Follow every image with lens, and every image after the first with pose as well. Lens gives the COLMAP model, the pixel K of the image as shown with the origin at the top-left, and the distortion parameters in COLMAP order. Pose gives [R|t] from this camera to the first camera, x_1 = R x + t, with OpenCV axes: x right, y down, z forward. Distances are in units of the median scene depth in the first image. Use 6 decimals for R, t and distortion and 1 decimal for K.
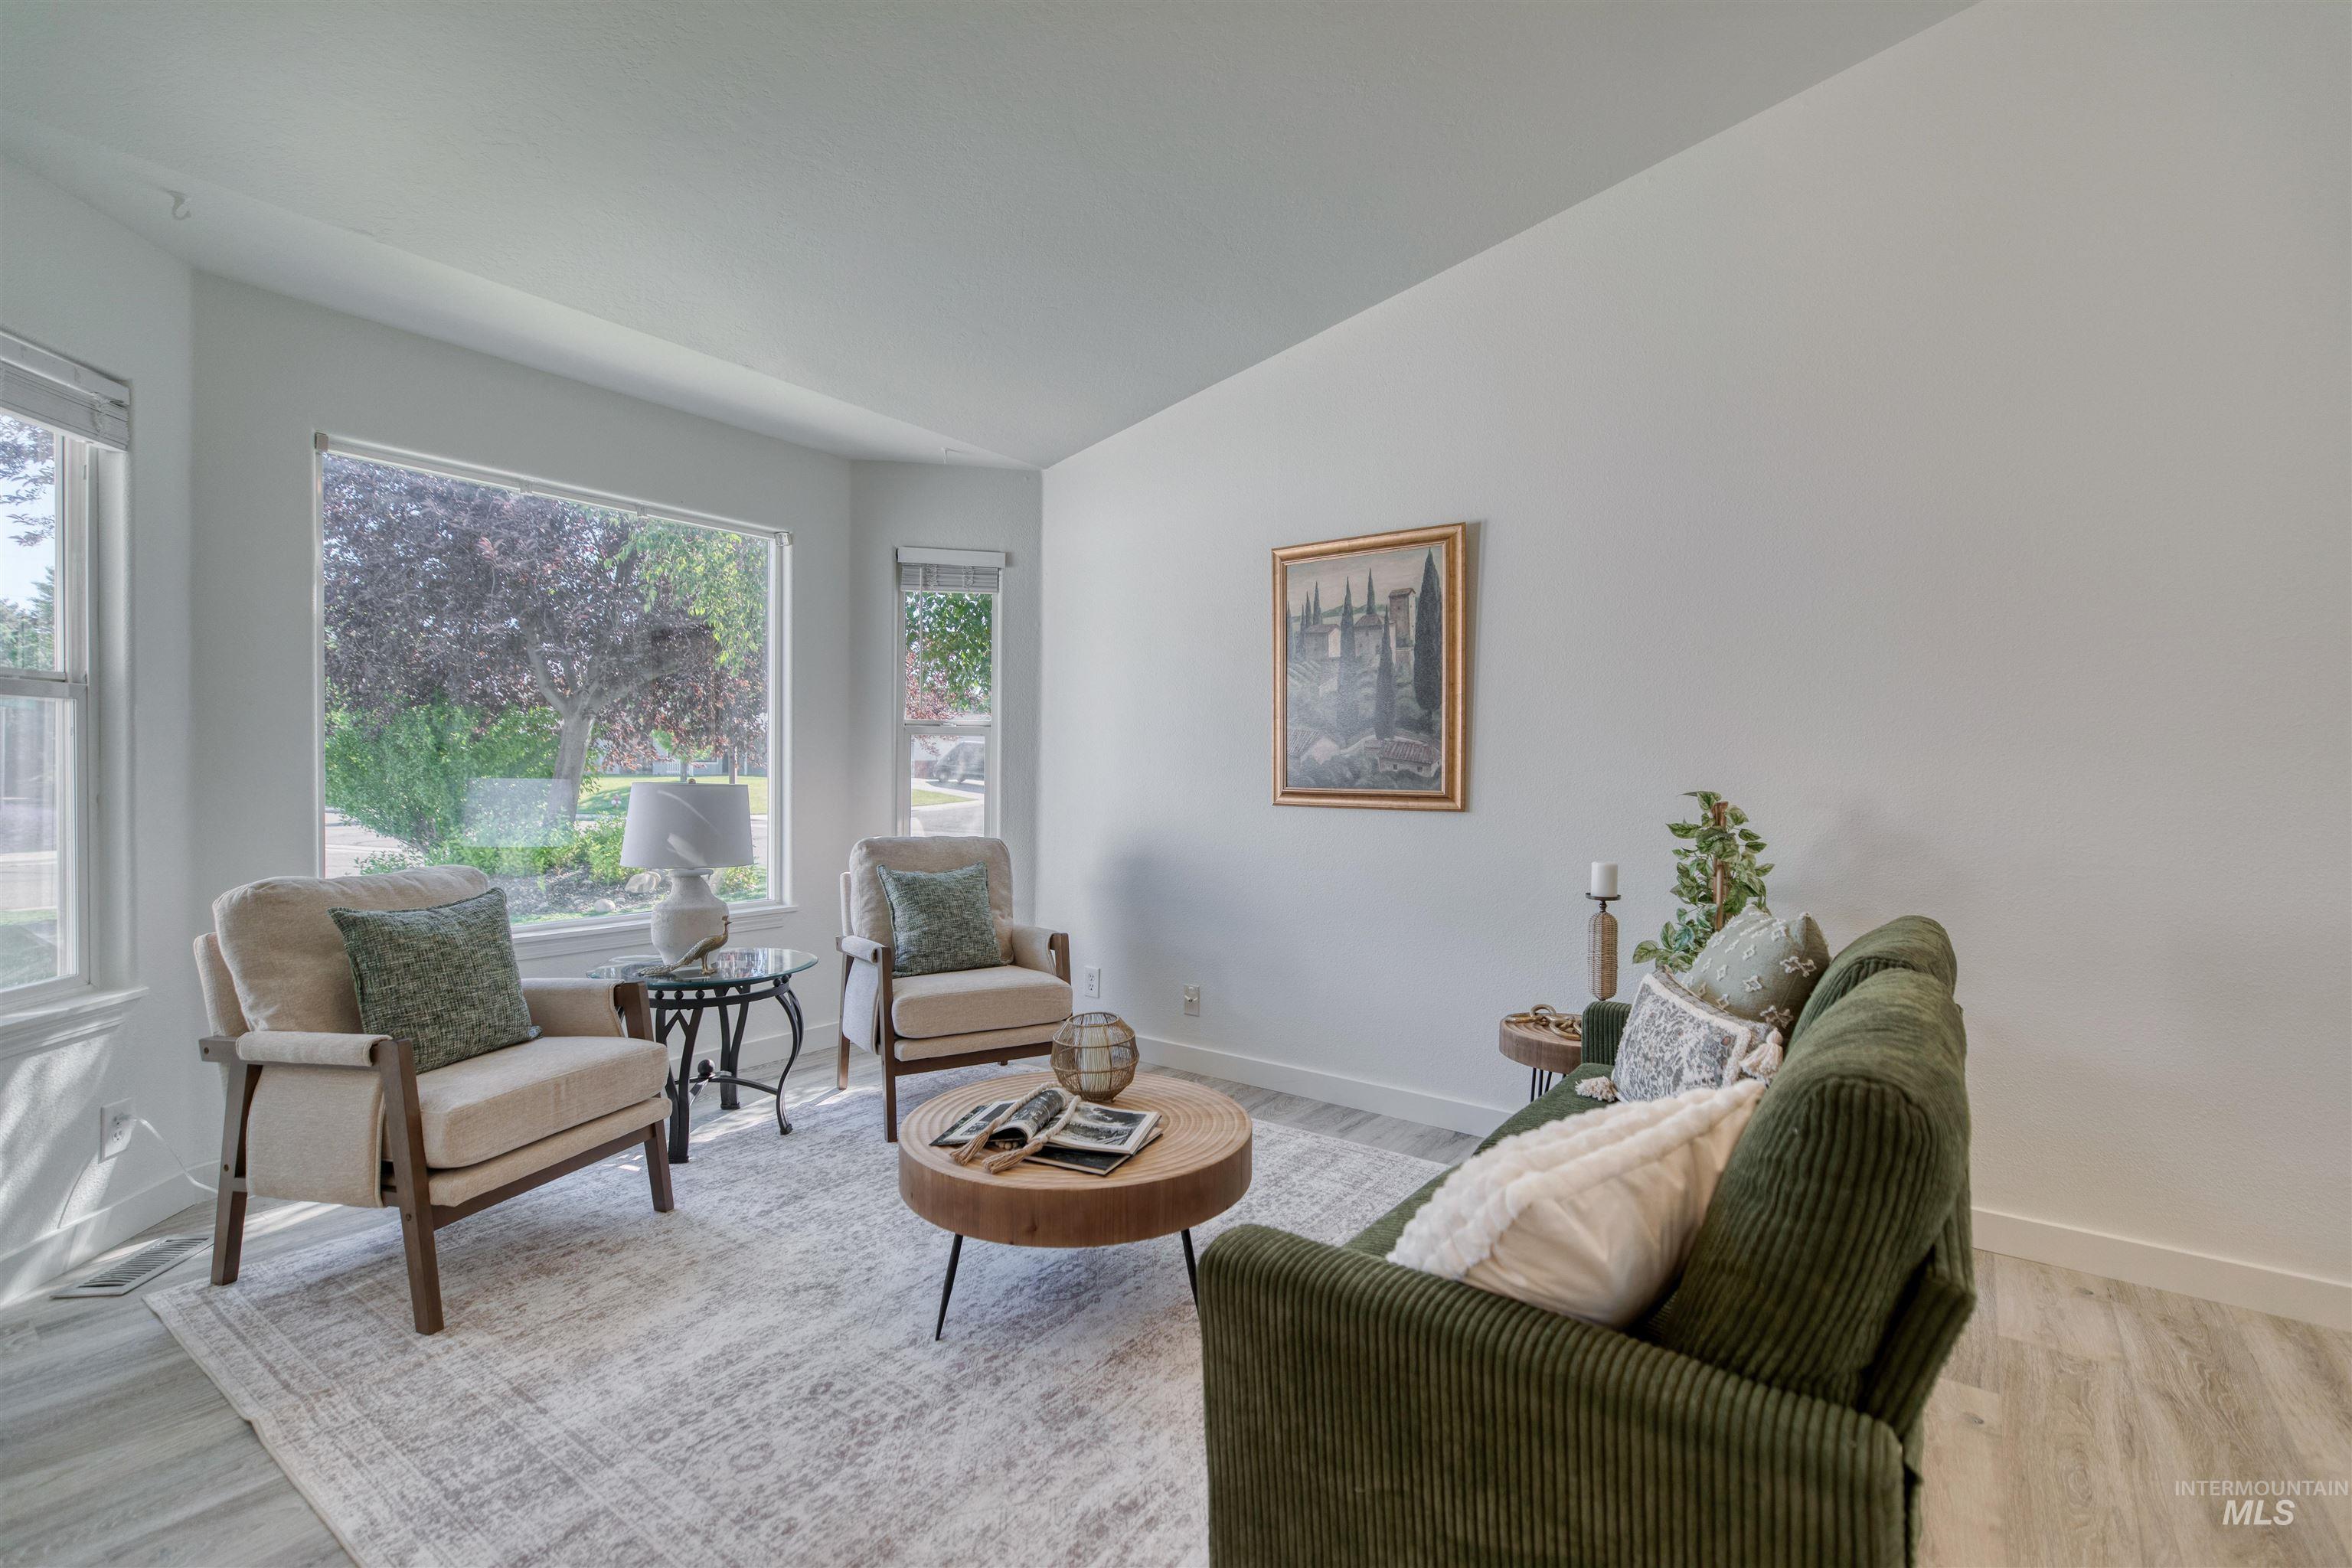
lens RADIAL K [[1053.9, 0, 1163.2], [0, 1053.9, 785.2], [0, 0, 1]] dist [0.006376, 0.000093]
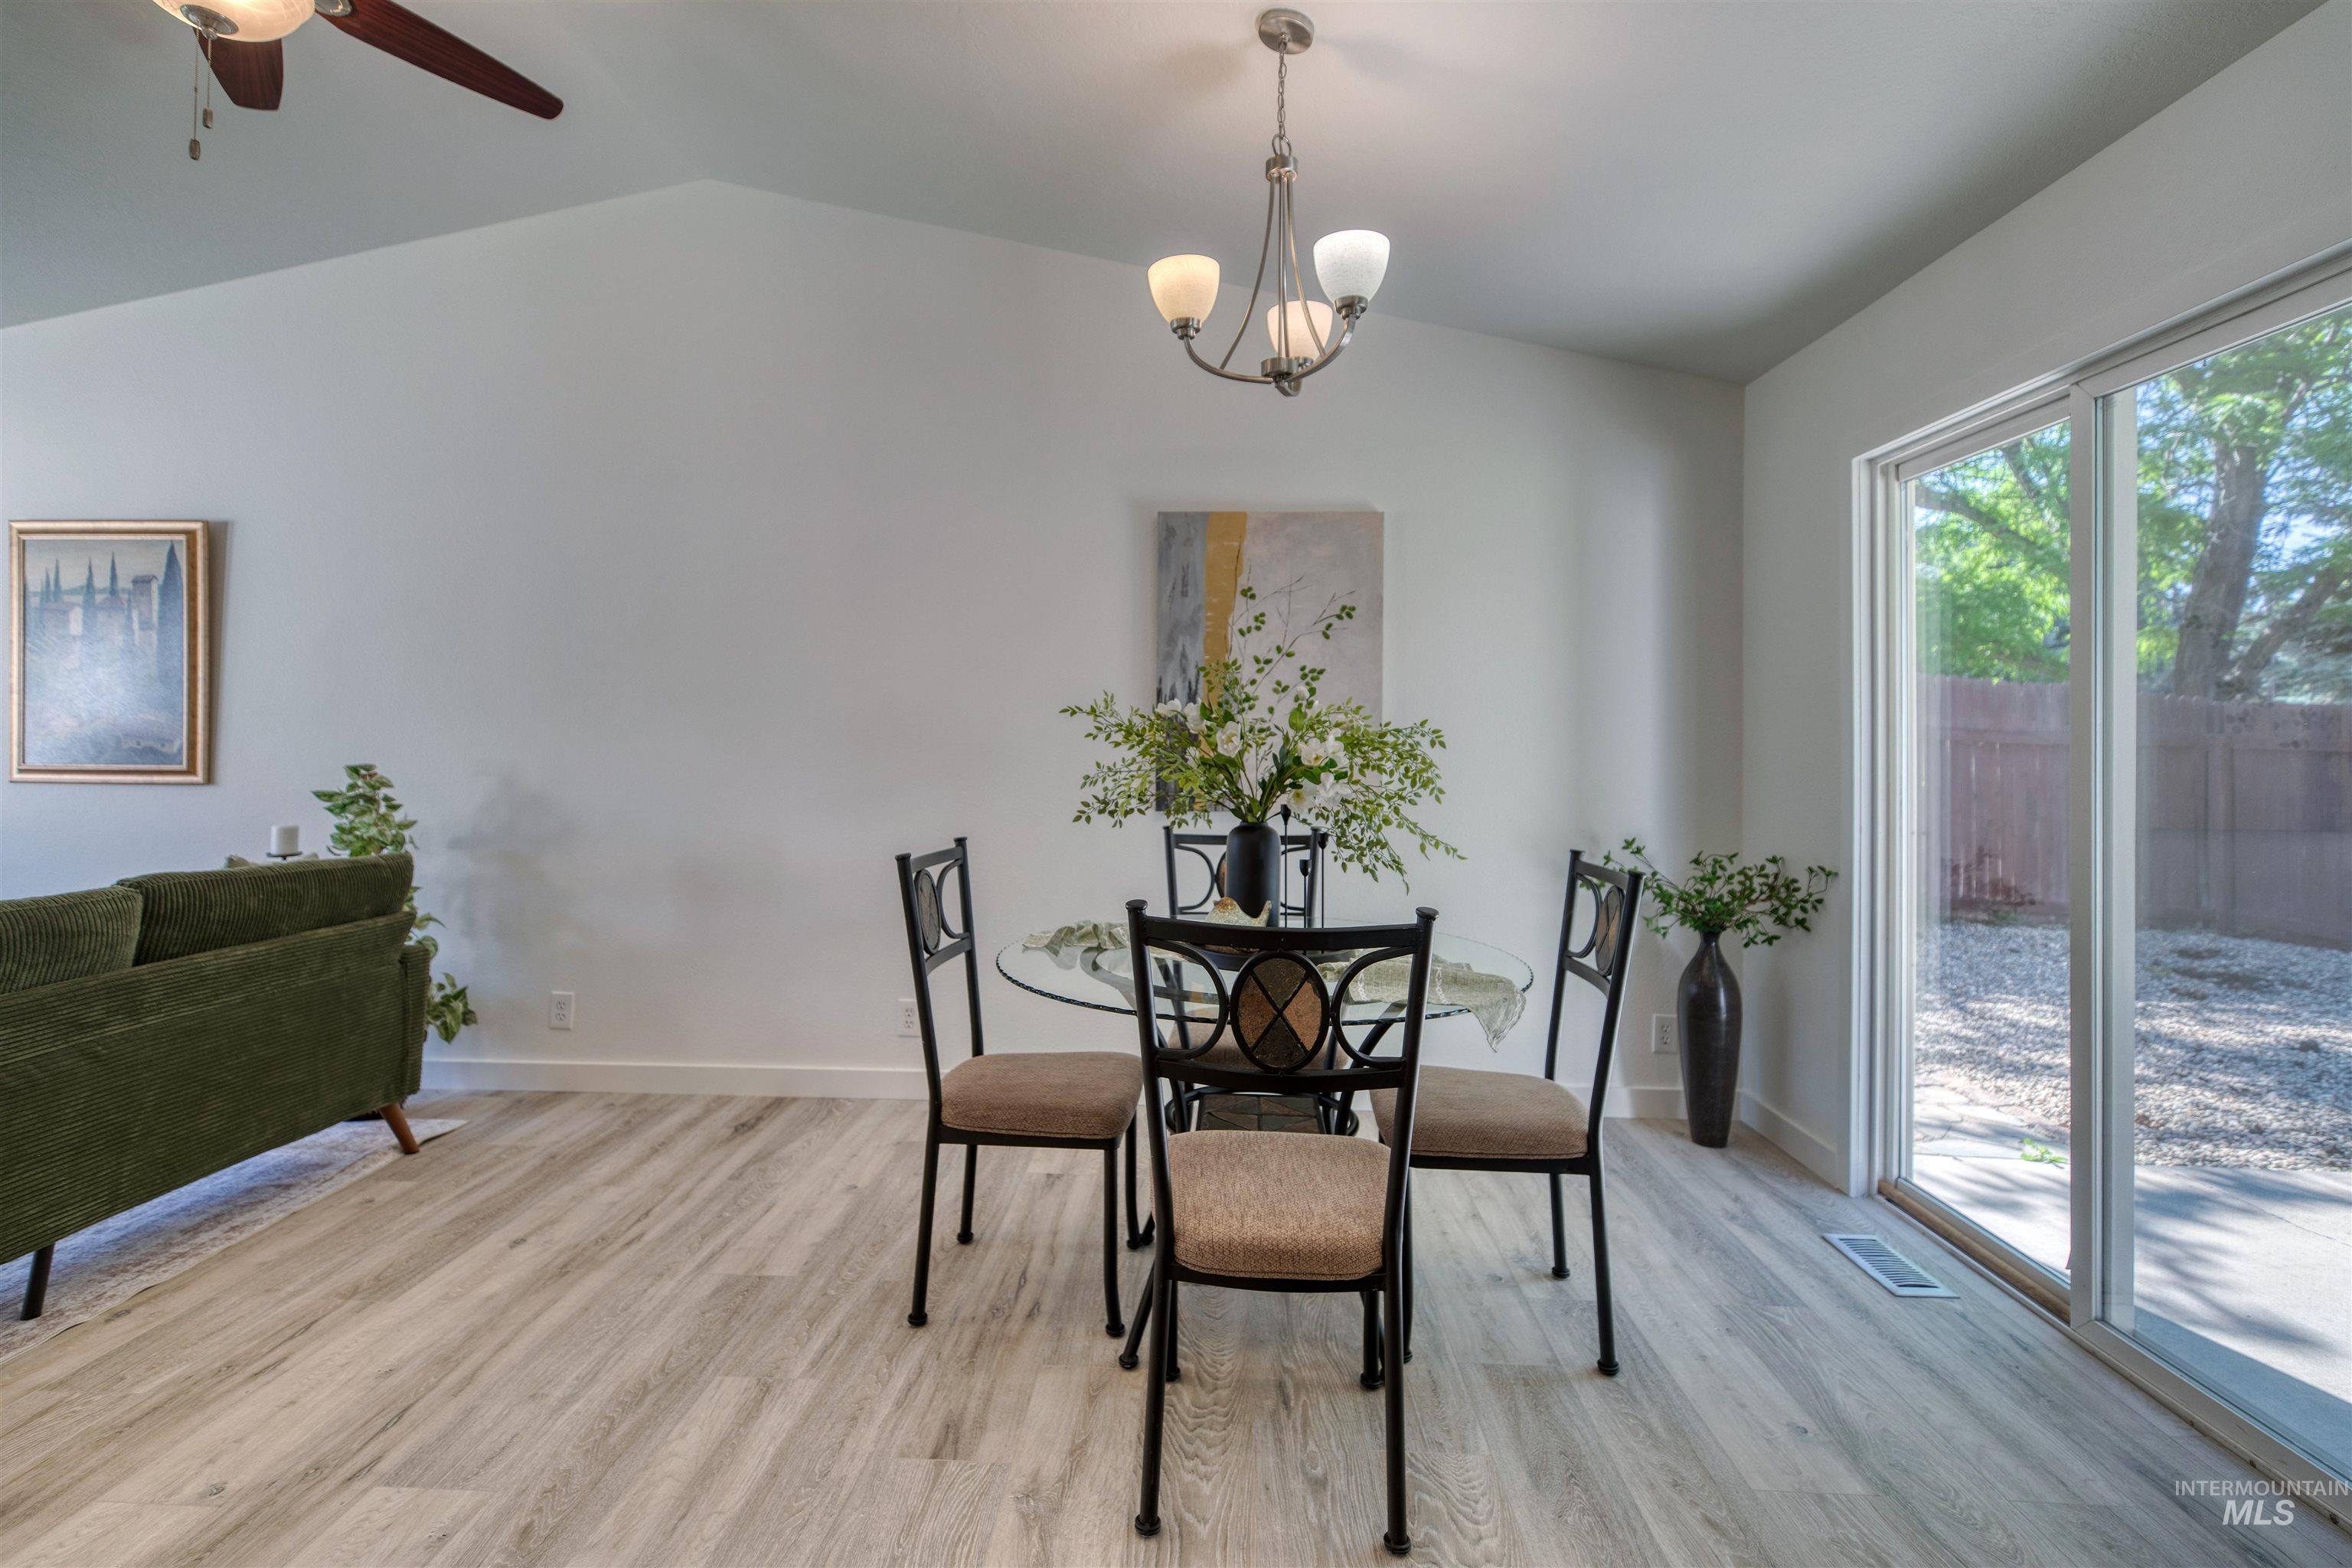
lens RADIAL K [[1053.9, 0, 1165.5], [0, 1053.9, 728.4], [0, 0, 1]] dist [0.006376, 0.000093]
pose [[0.827859, 0.004798, 0.560916, 0.549443], [0.009322, 0.999708, -0.022310, 0.001187], [-0.560859, 0.023698, 0.827572, -0.515830]]
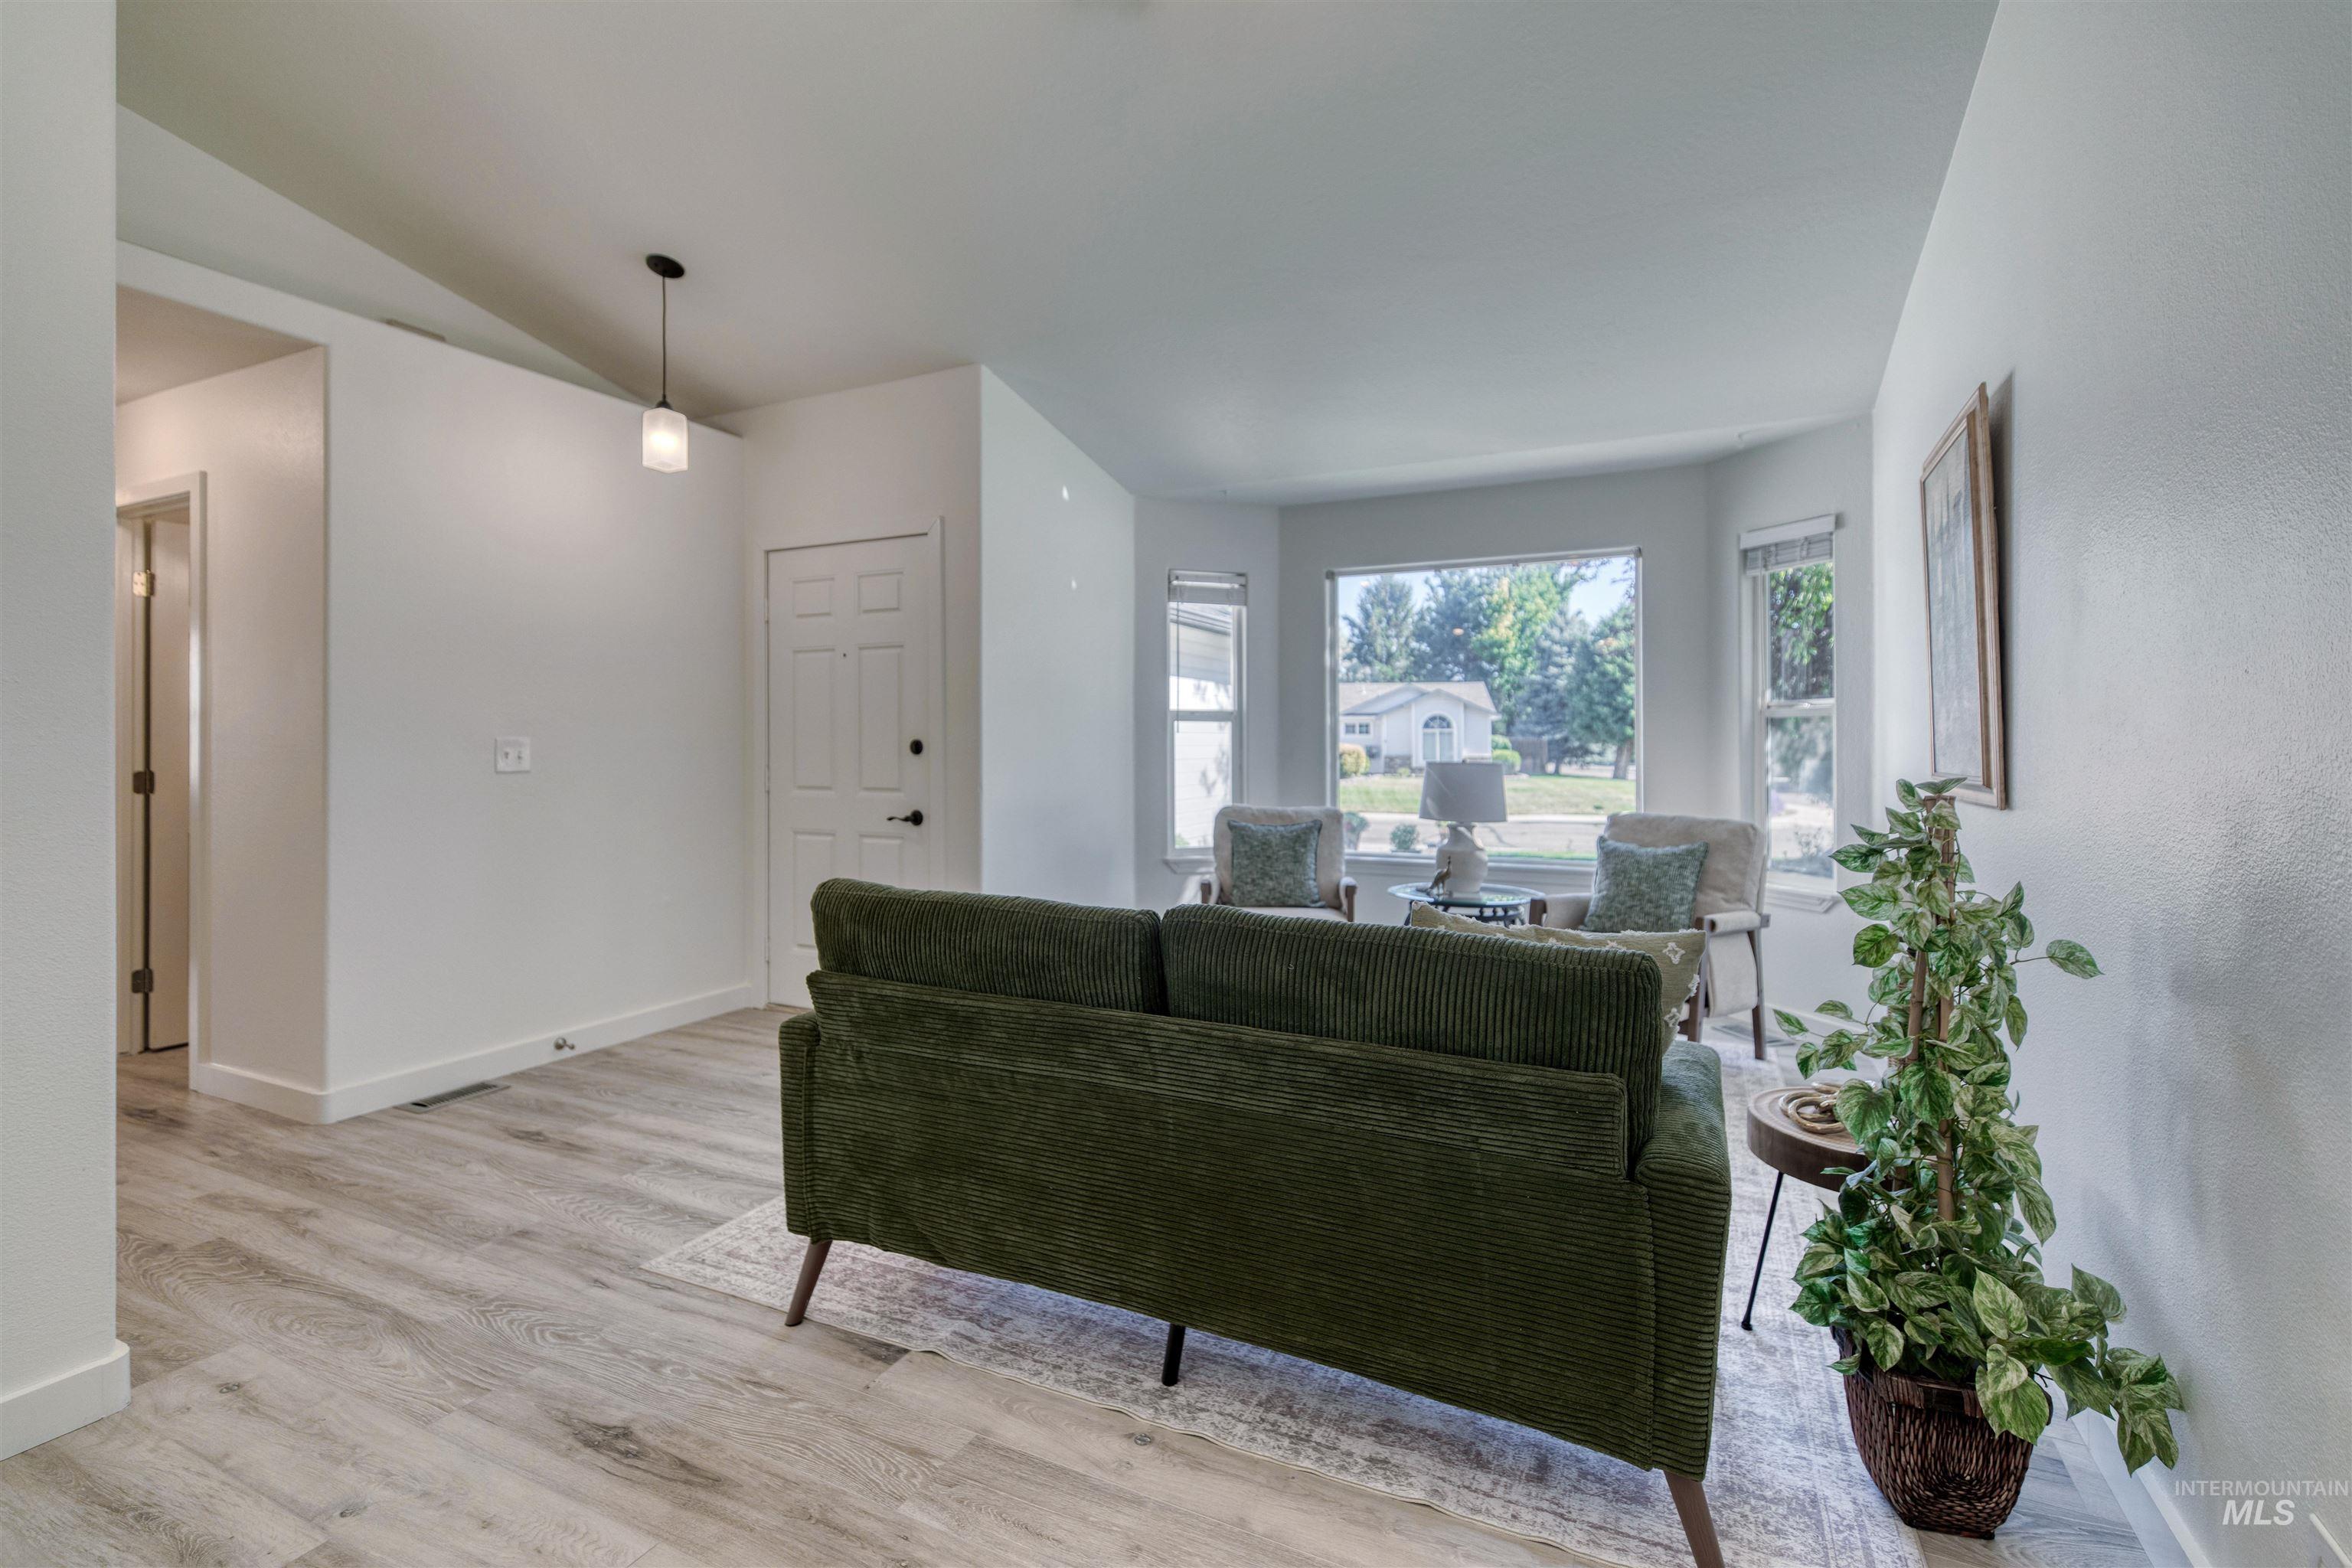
lens RADIAL K [[1053.9, 0, 1161.4], [0, 1053.9, 748.7], [0, 0, 1]] dist [0.006376, 0.000093]
pose [[0.176440, -0.008844, -0.984272, 0.948325], [-0.015795, 0.999805, -0.011815, 0.002882], [0.984185, 0.017631, 0.176266, 0.393932]]
